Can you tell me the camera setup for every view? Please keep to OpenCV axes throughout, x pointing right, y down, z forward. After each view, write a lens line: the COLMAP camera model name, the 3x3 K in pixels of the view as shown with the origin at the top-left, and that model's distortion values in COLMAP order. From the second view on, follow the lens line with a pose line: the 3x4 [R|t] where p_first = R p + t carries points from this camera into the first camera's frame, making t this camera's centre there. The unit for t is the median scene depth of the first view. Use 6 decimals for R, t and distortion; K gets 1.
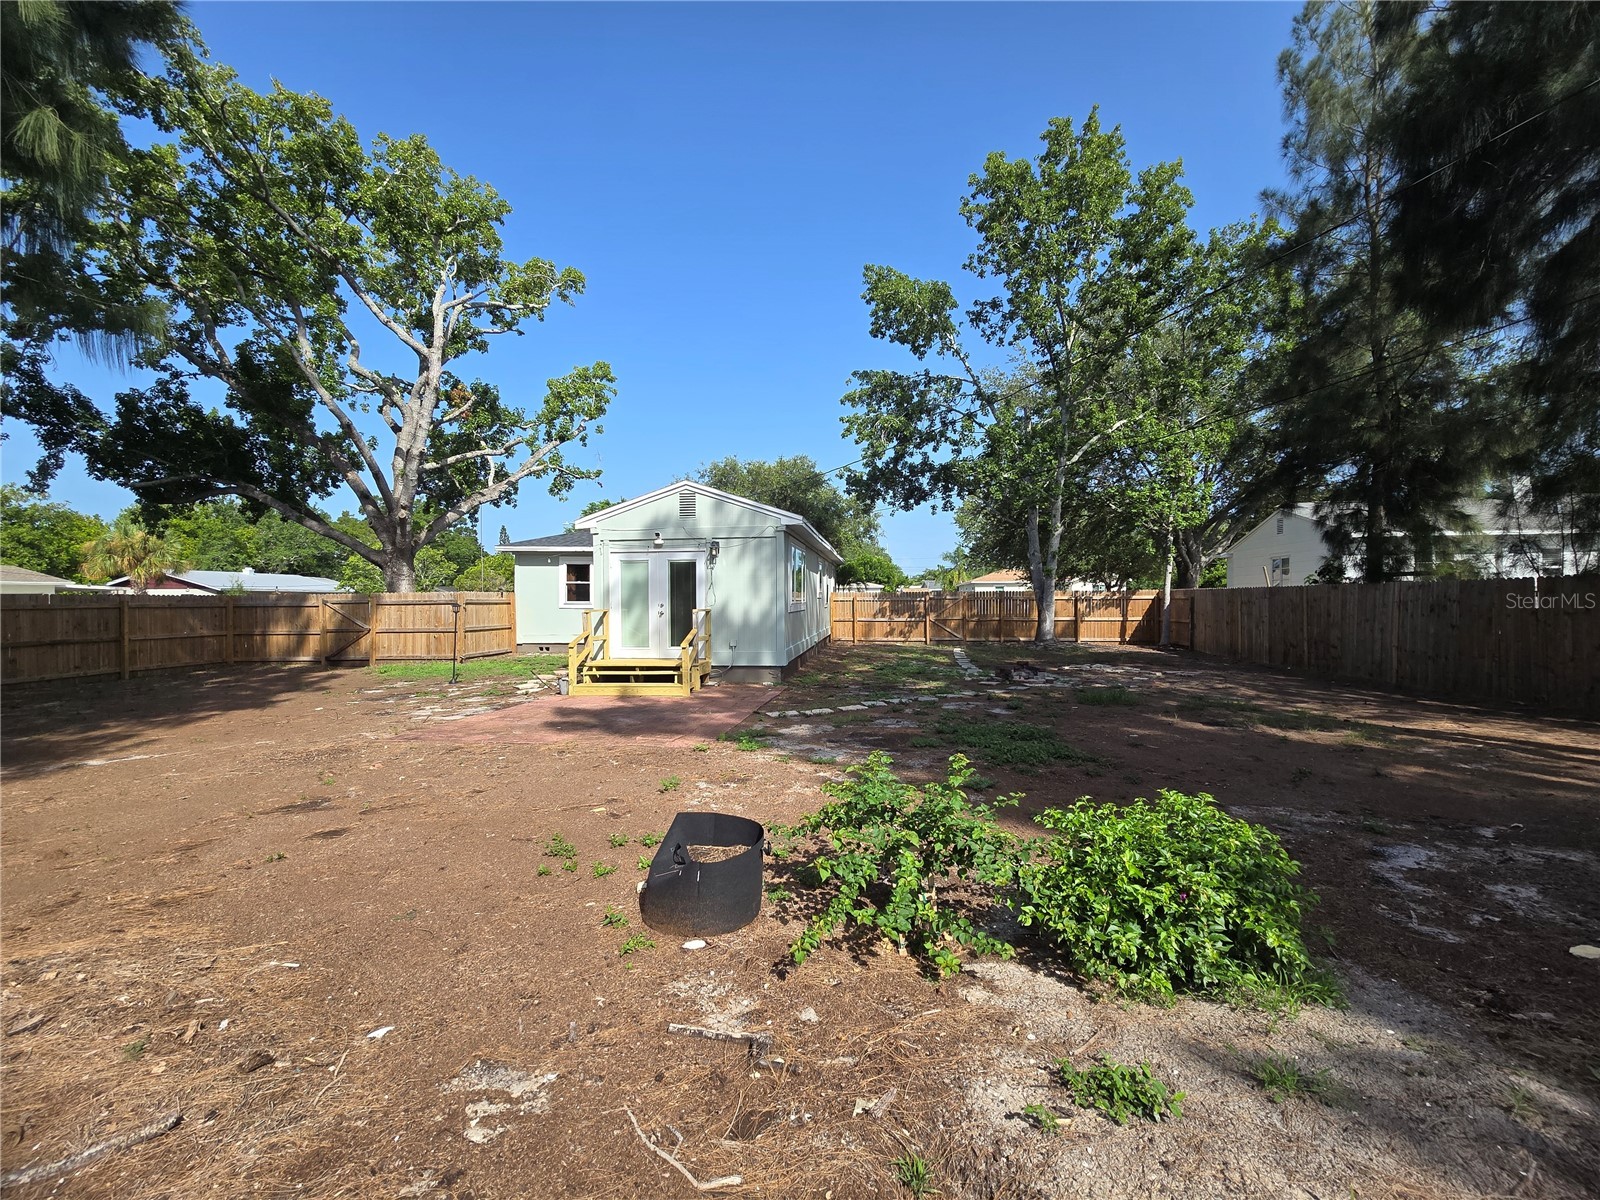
lens RADIAL K [[650.6, 0, 813.4], [0, 650.6, 600.5], [0, 0, 1]] dist [-0.002210, -0.000670]
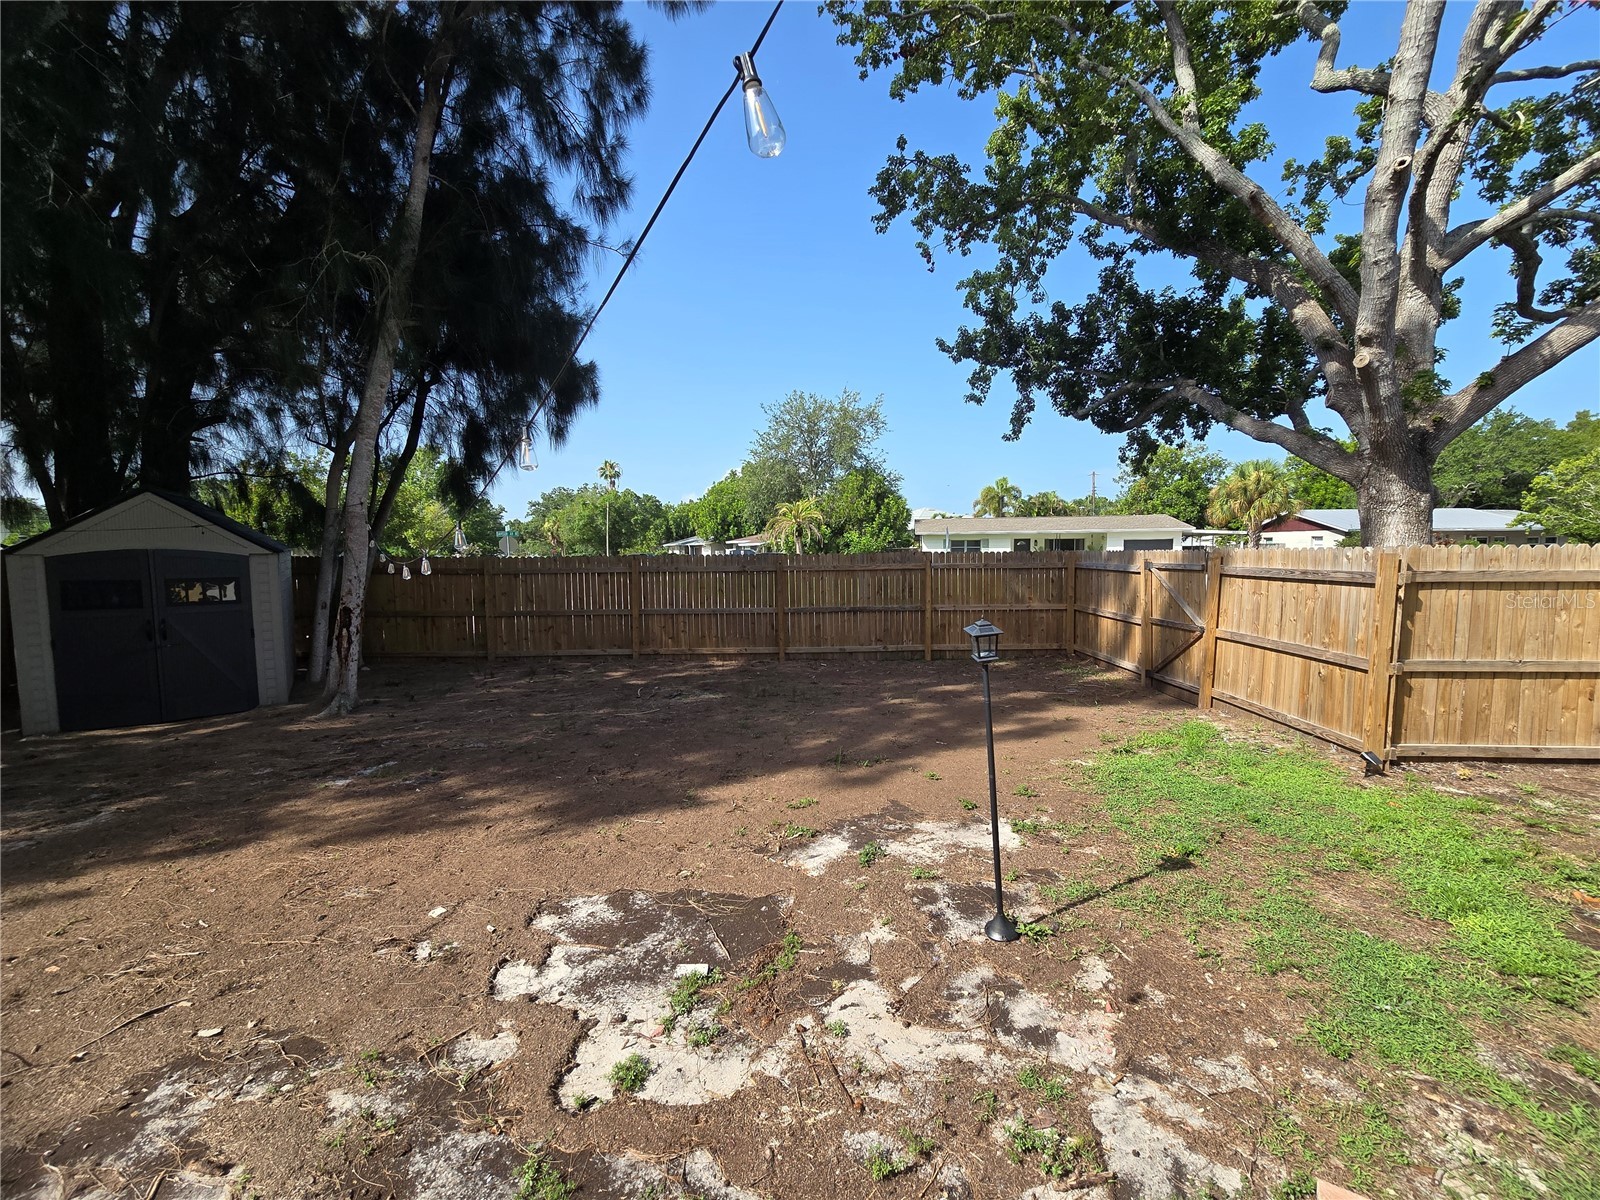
lens RADIAL K [[655.3, 0, 813.4], [0, 655.3, 601.6], [0, 0, 1]] dist [-0.001150, -0.000550]
pose [[0.056368, 0.087593, -0.994560, -0.241715], [0.009790, 0.996048, 0.088279, -0.017944], [0.998362, -0.014713, 0.055287, 0.698363]]
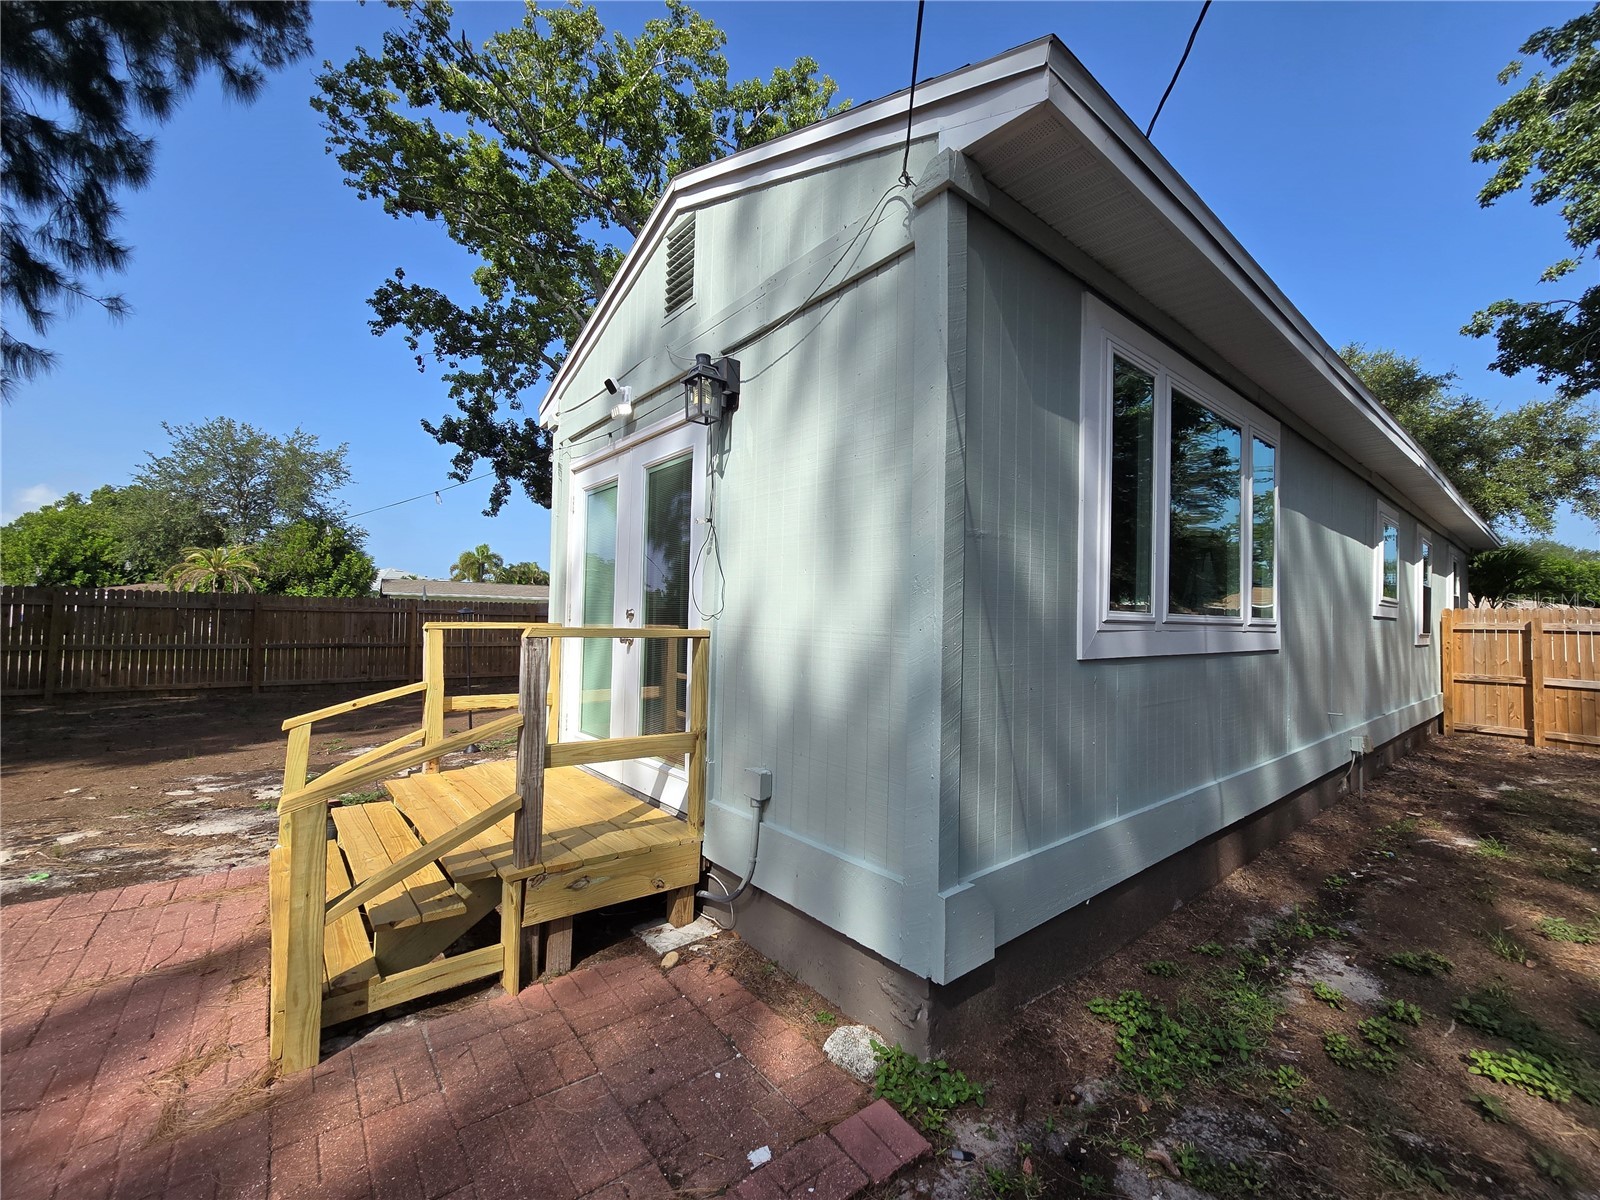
lens RADIAL K [[651.7, 0, 811.3], [0, 651.7, 601.6], [0, 0, 1]] dist [-0.002390, -0.000873]
pose [[0.719791, -0.001211, -0.694190, 0.032898], [-0.024823, 0.999314, -0.027483, 0.005433], [0.693747, 0.037014, 0.719267, 0.607747]]
